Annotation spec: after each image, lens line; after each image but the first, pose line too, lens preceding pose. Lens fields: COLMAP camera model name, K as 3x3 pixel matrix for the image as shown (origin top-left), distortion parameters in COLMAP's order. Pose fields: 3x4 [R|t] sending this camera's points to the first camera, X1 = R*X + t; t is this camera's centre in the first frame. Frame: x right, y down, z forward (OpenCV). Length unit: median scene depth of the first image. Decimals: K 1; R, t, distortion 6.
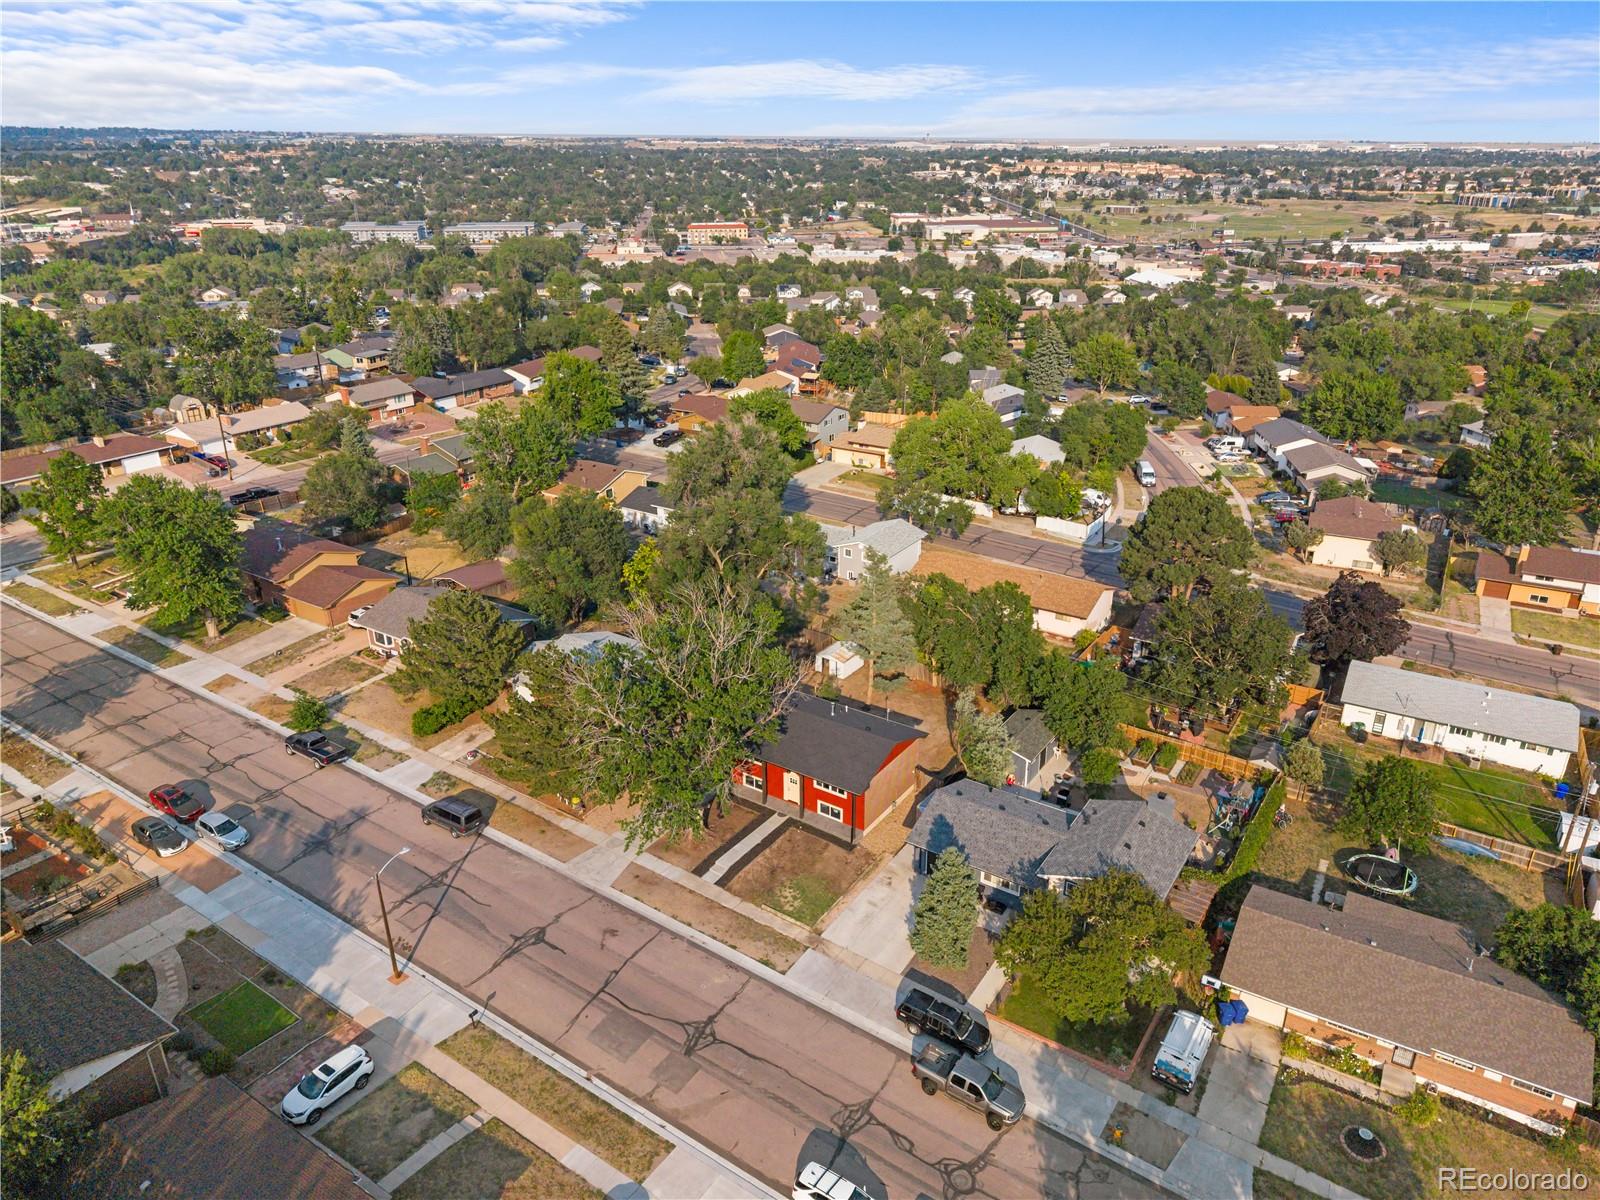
lens RADIAL K [[1043.0, 0, 800.0], [0, 1043.0, 600.0], [0, 0, 1]] dist [0.025292, -0.000899]
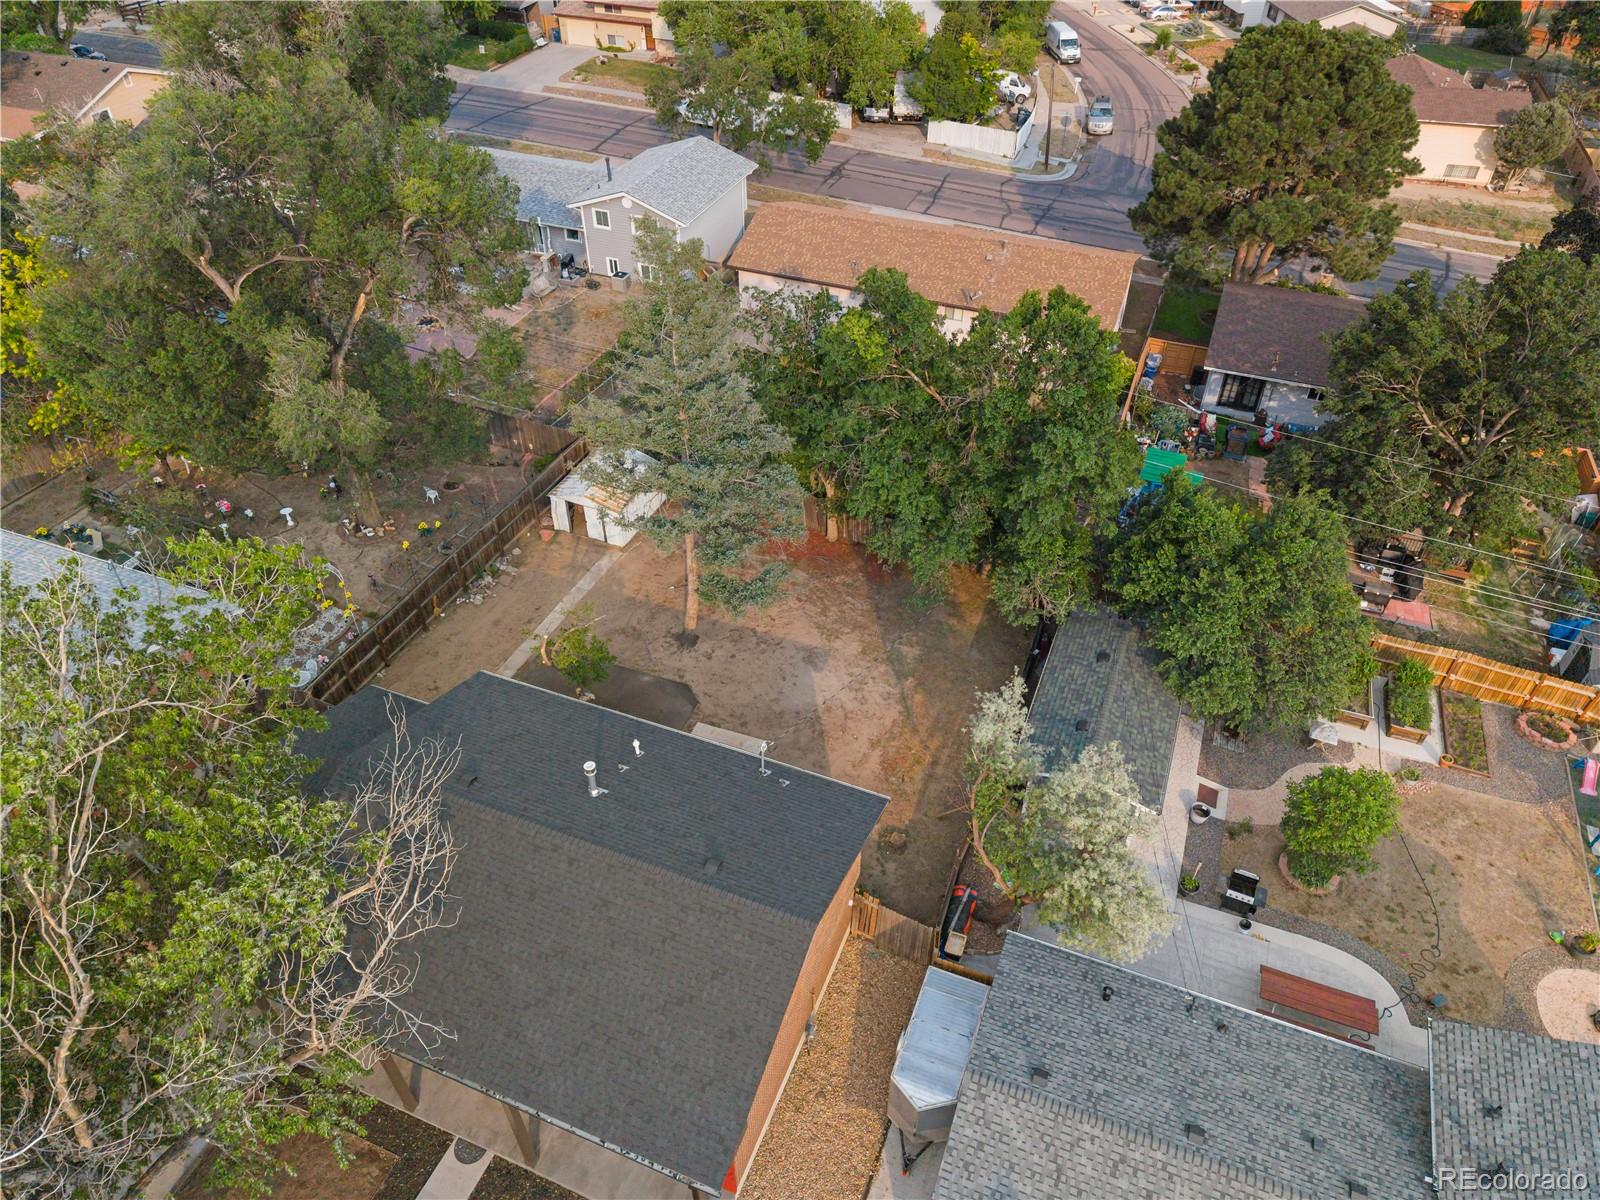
lens RADIAL K [[1089.5, 0, 800.0], [0, 1089.5, 600.0], [0, 0, 1]] dist [0.015351, -0.001828]
pose [[0.978101, -0.130502, 0.162132, 0.027526], [0.074310, 0.946625, 0.313655, -0.026902], [-0.194411, -0.294738, 0.935593, 0.409802]]
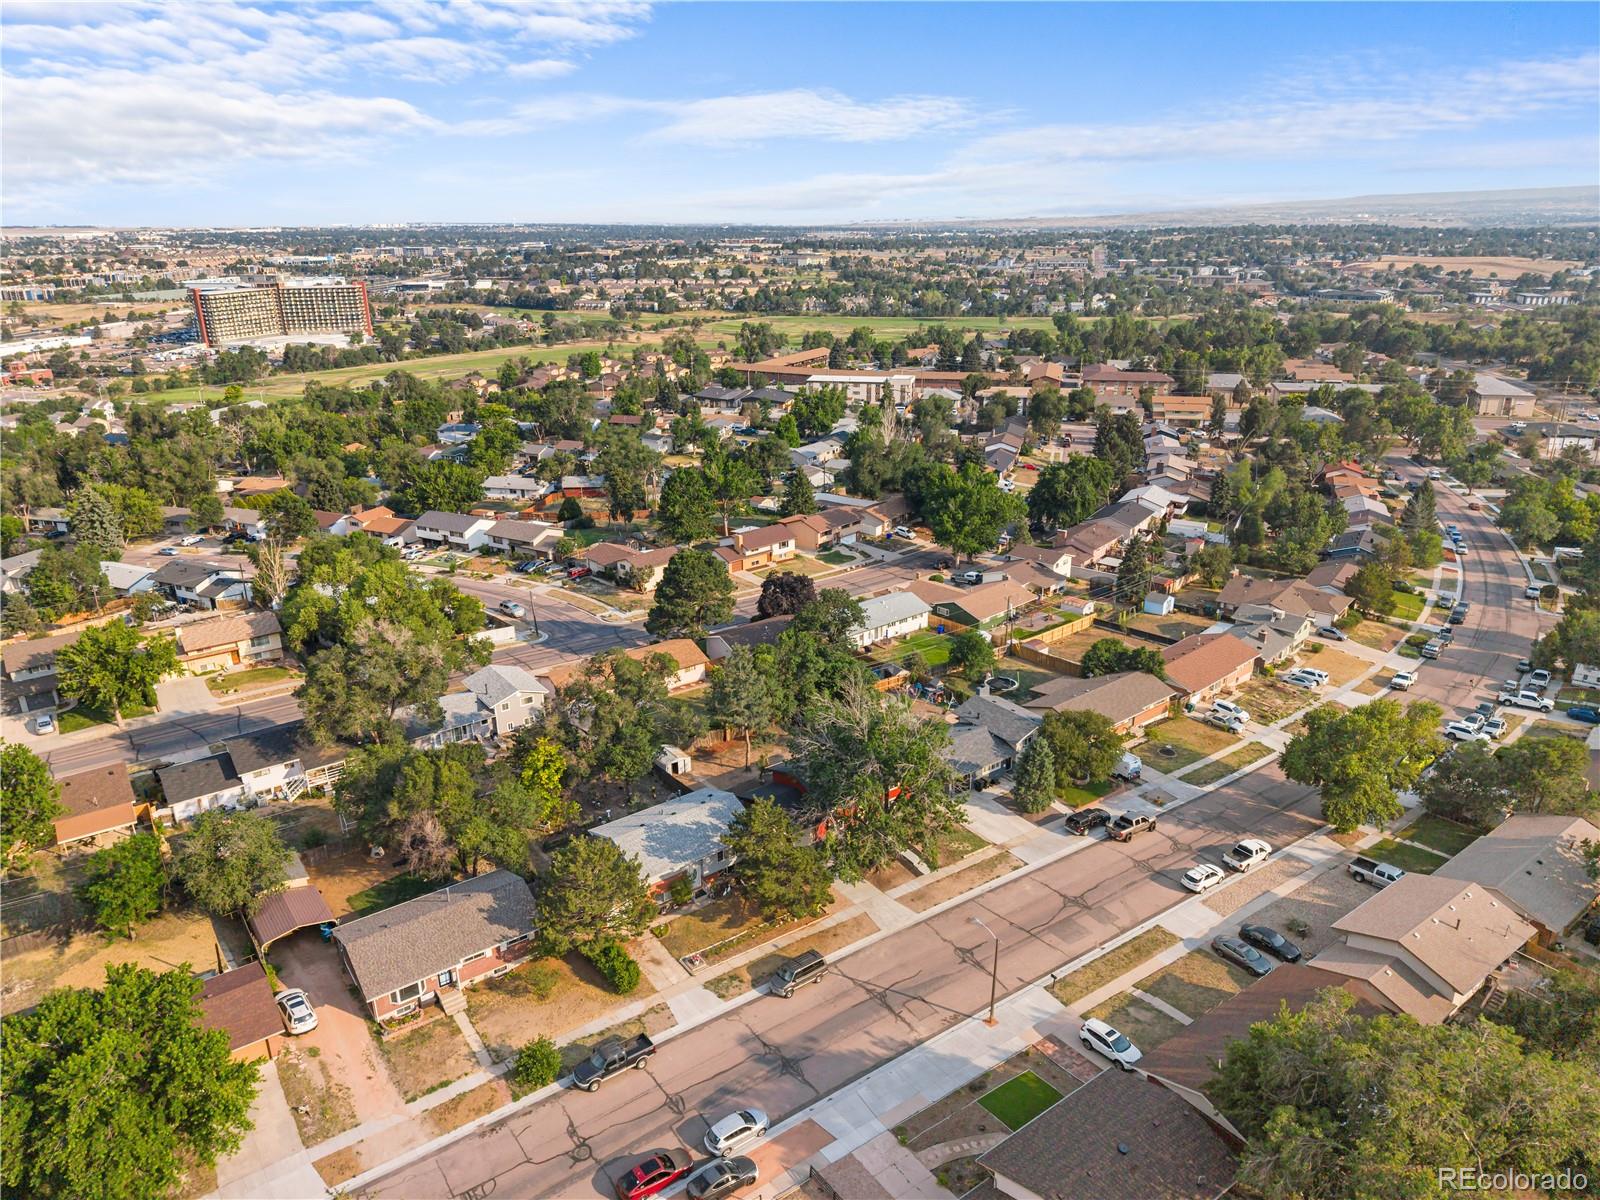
lens RADIAL K [[1043.0, 0, 800.0], [0, 1043.0, 600.0], [0, 0, 1]] dist [0.025292, -0.000899]
pose [[0.372899, -0.320313, 0.870831, -0.639957], [0.383864, 0.907699, 0.169500, -0.183364], [-0.844745, 0.271075, 0.461437, 0.216735]]
